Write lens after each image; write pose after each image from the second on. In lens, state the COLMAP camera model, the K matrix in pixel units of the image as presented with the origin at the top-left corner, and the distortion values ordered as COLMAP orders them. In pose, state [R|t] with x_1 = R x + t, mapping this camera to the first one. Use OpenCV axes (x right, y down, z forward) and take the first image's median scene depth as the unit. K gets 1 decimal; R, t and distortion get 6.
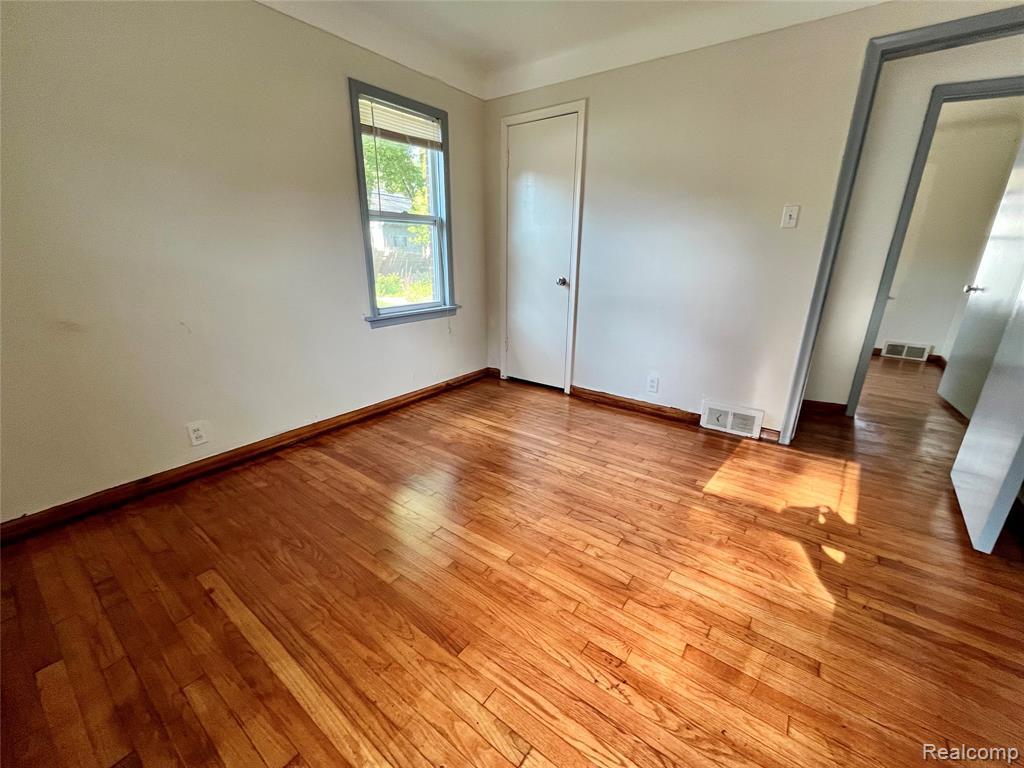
lens RADIAL K [[415.1, 0, 514.9], [0, 415.1, 387.0], [0, 0, 1]] dist [-0.002907, 0.000391]
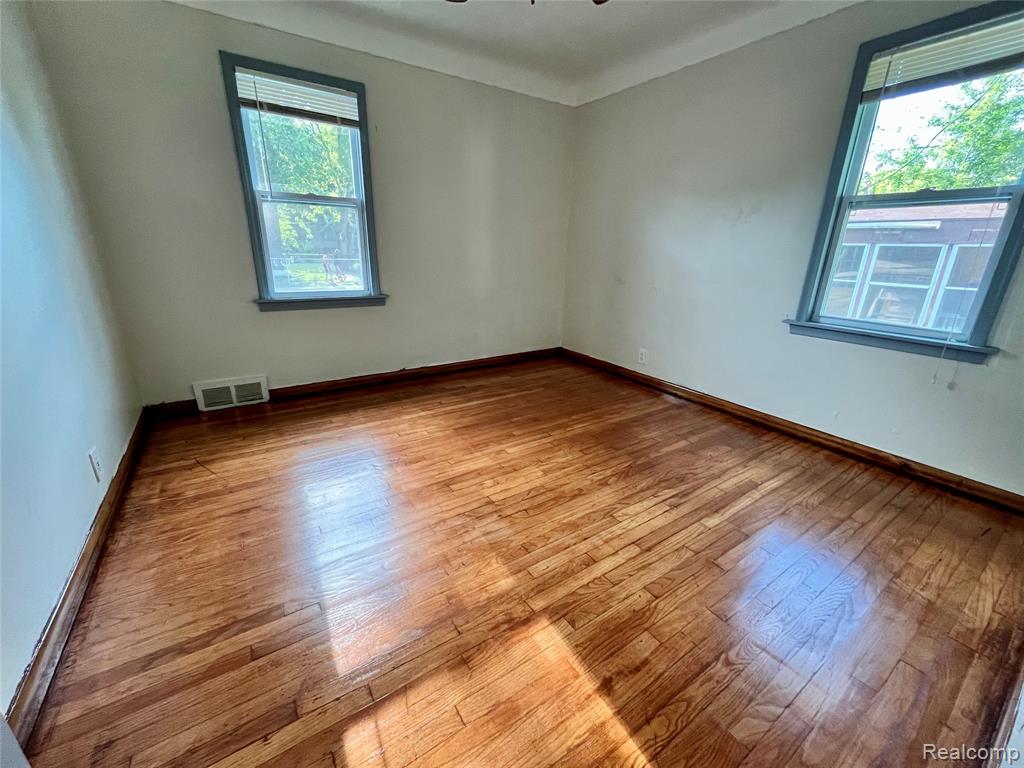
lens RADIAL K [[415.1, 0, 508.7], [0, 415.1, 385.0], [0, 0, 1]] dist [-0.002907, 0.000391]
pose [[-0.348795, 0.279966, -0.894405, 0.850547], [-0.320323, 0.861254, 0.394507, -0.248662], [0.880758, 0.424101, -0.210722, 0.862836]]
